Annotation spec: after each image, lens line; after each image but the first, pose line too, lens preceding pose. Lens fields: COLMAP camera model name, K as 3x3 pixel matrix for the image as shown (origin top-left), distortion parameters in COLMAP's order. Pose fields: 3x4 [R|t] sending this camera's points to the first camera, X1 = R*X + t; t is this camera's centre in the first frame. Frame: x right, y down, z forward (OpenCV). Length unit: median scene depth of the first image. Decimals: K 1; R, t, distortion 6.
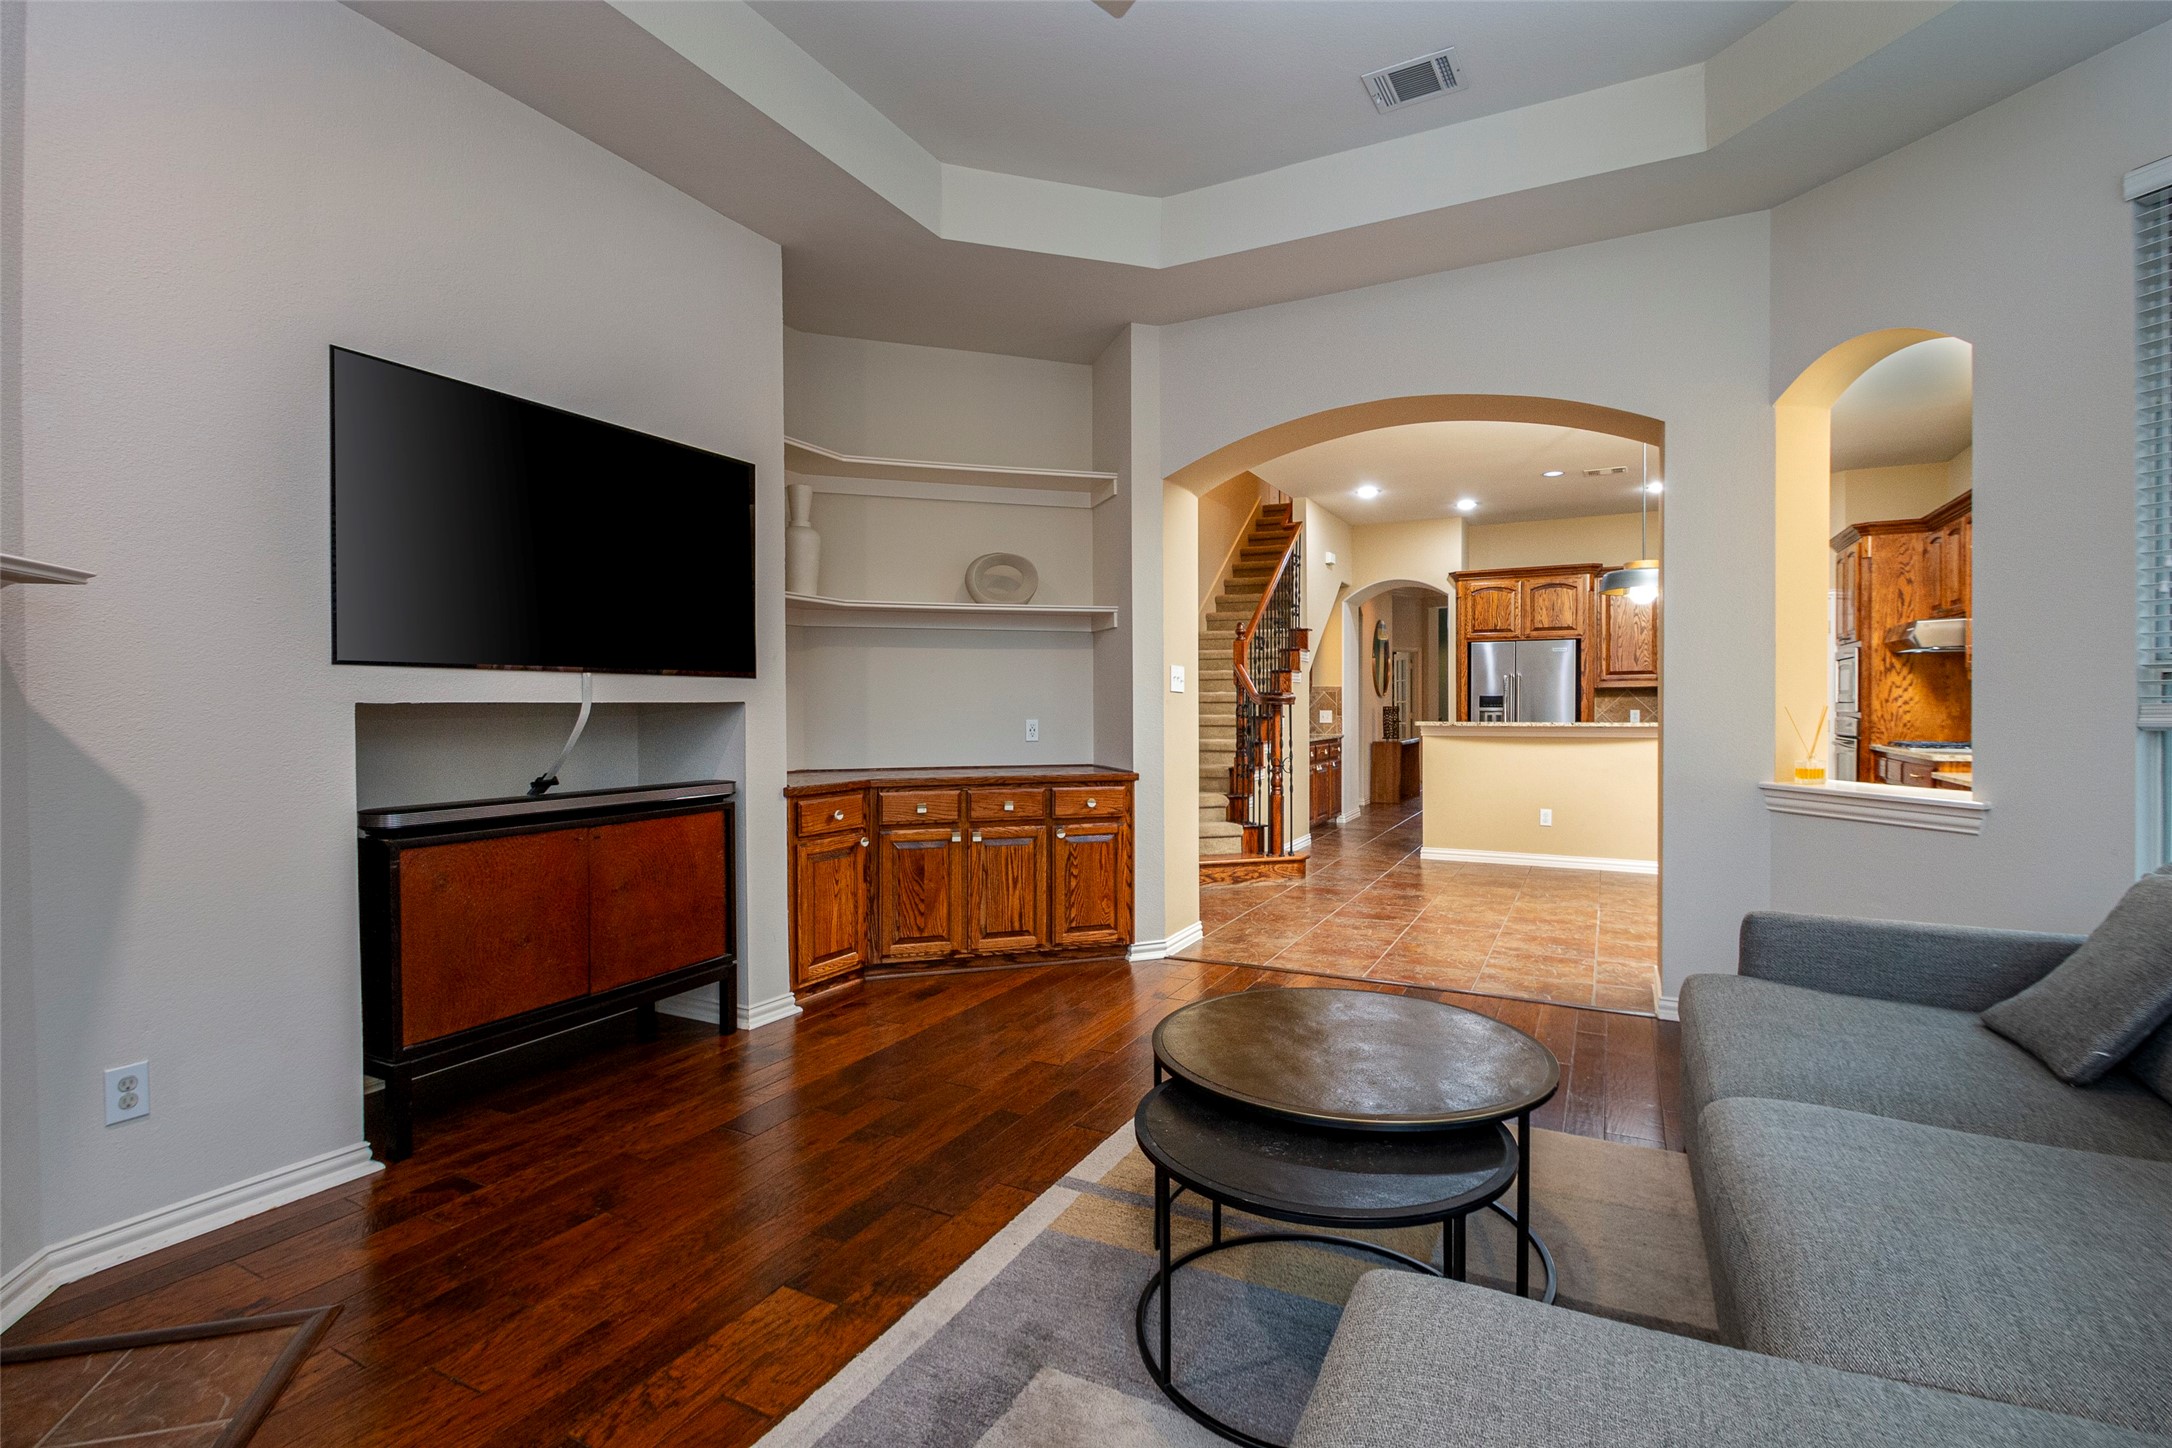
lens RADIAL K [[1018.5, 0, 1084.6], [0, 1018.5, 711.0], [0, 0, 1]] dist [-0.000322, -0.000231]
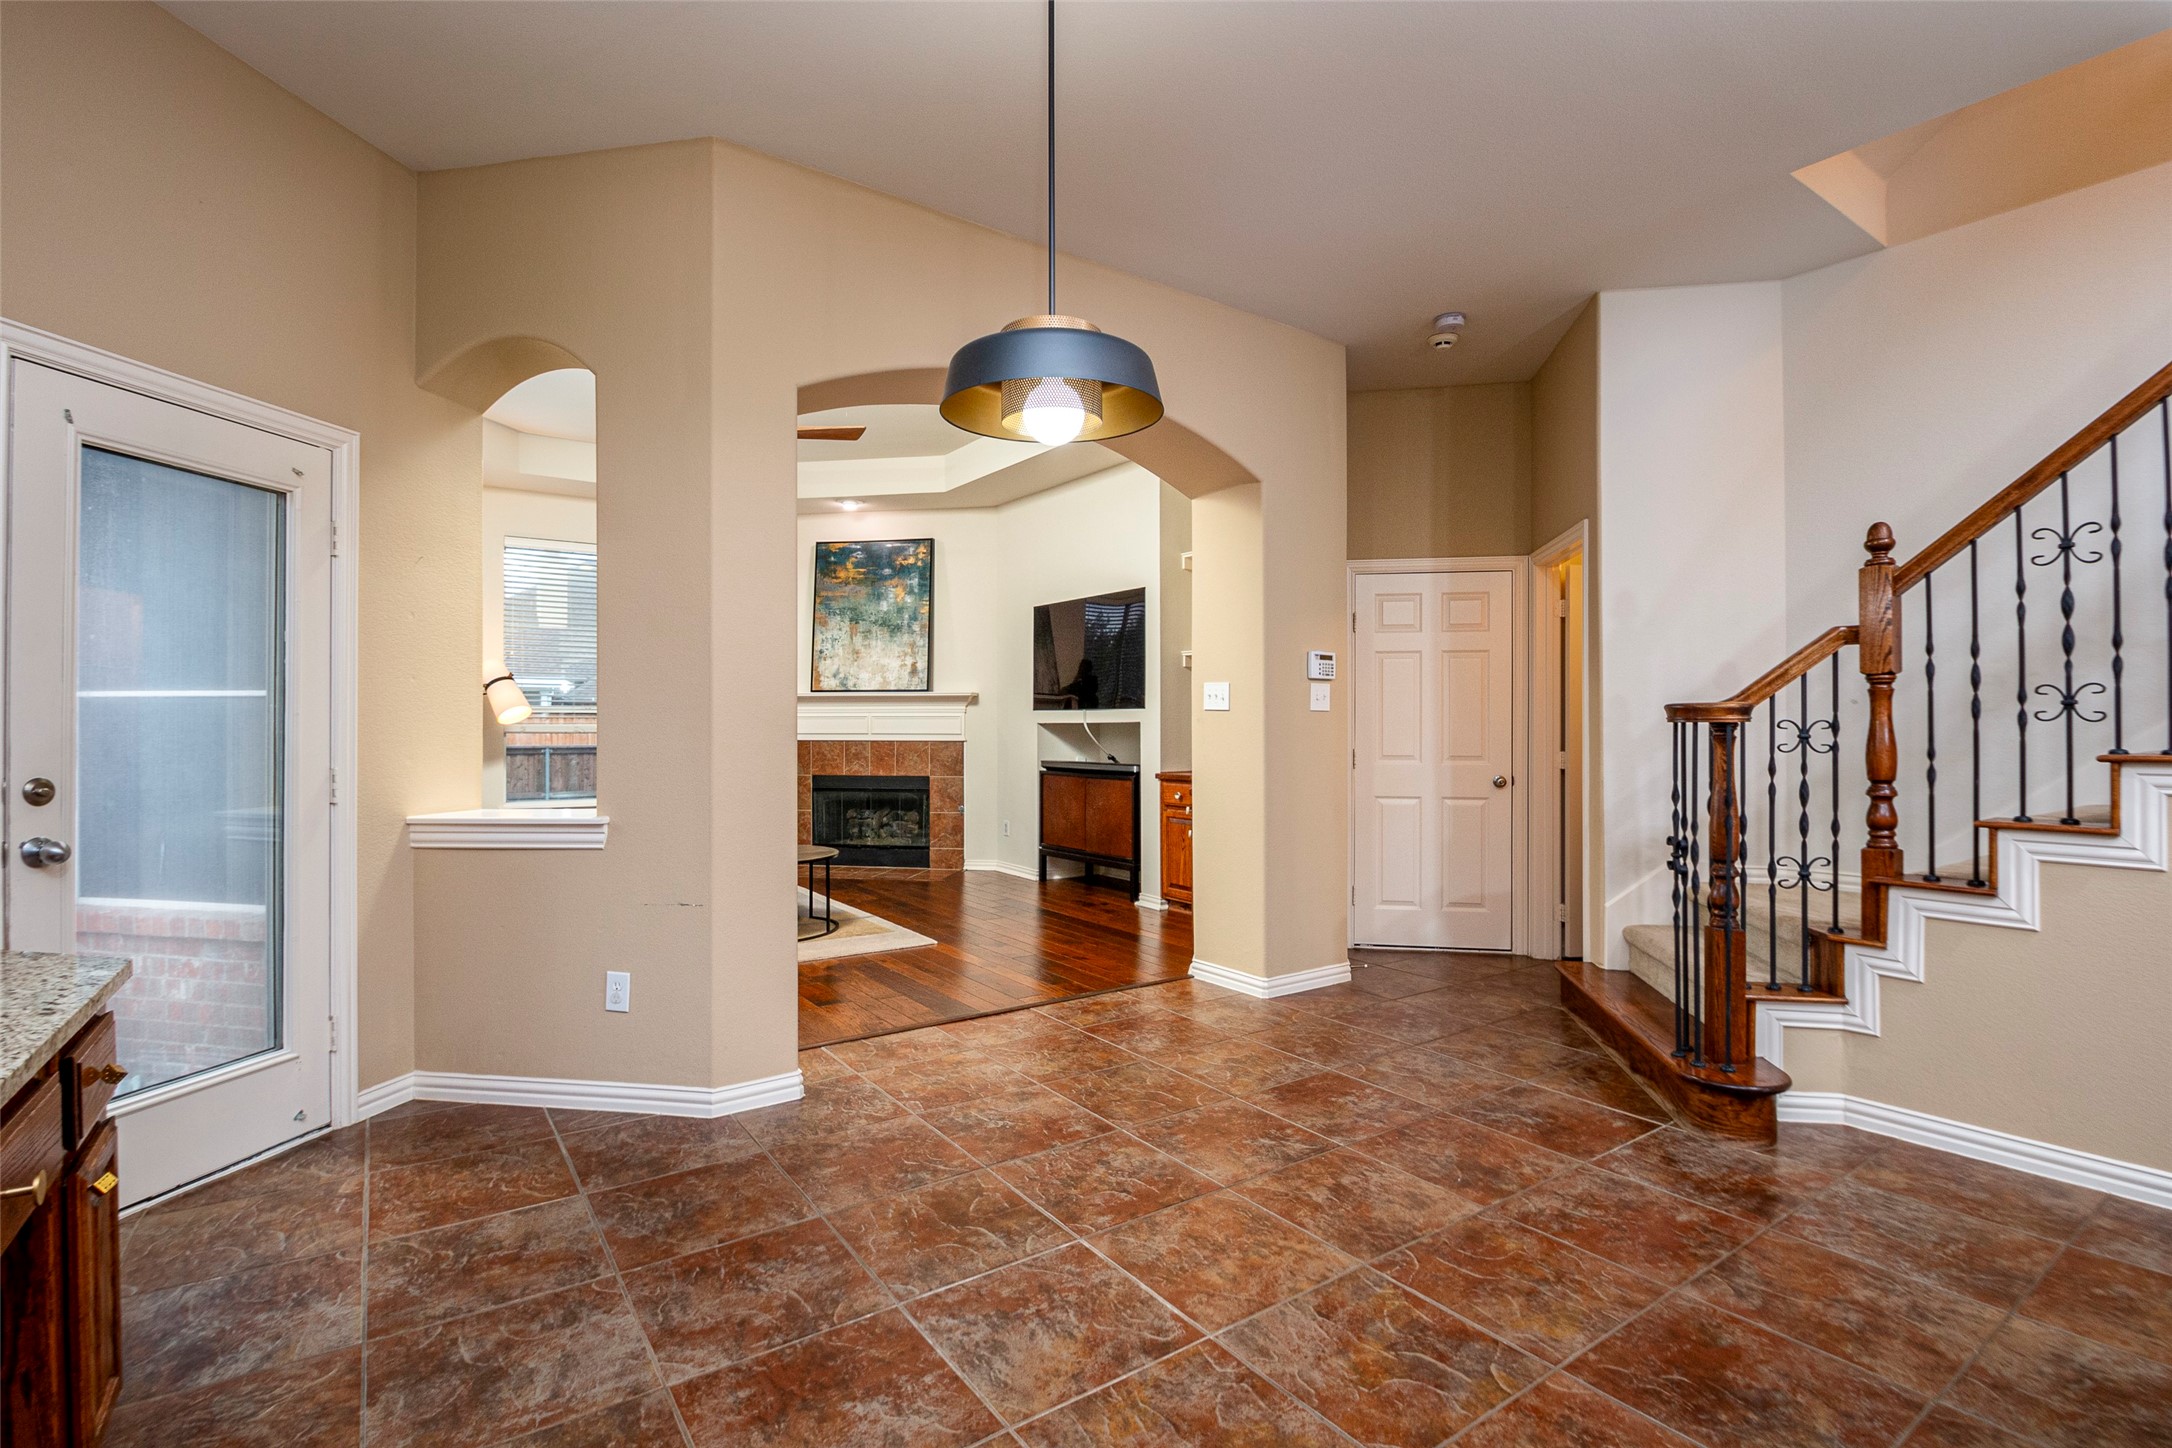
lens RADIAL K [[1018.5, 0, 1092.0], [0, 1018.5, 721.9], [0, 0, 1]] dist [-0.000322, -0.000231]
pose [[-0.473258, 0.007628, -0.880891, 1.299446], [-0.005892, 0.999913, 0.011824, -0.030604], [0.880904, 0.010786, -0.473171, 1.780502]]
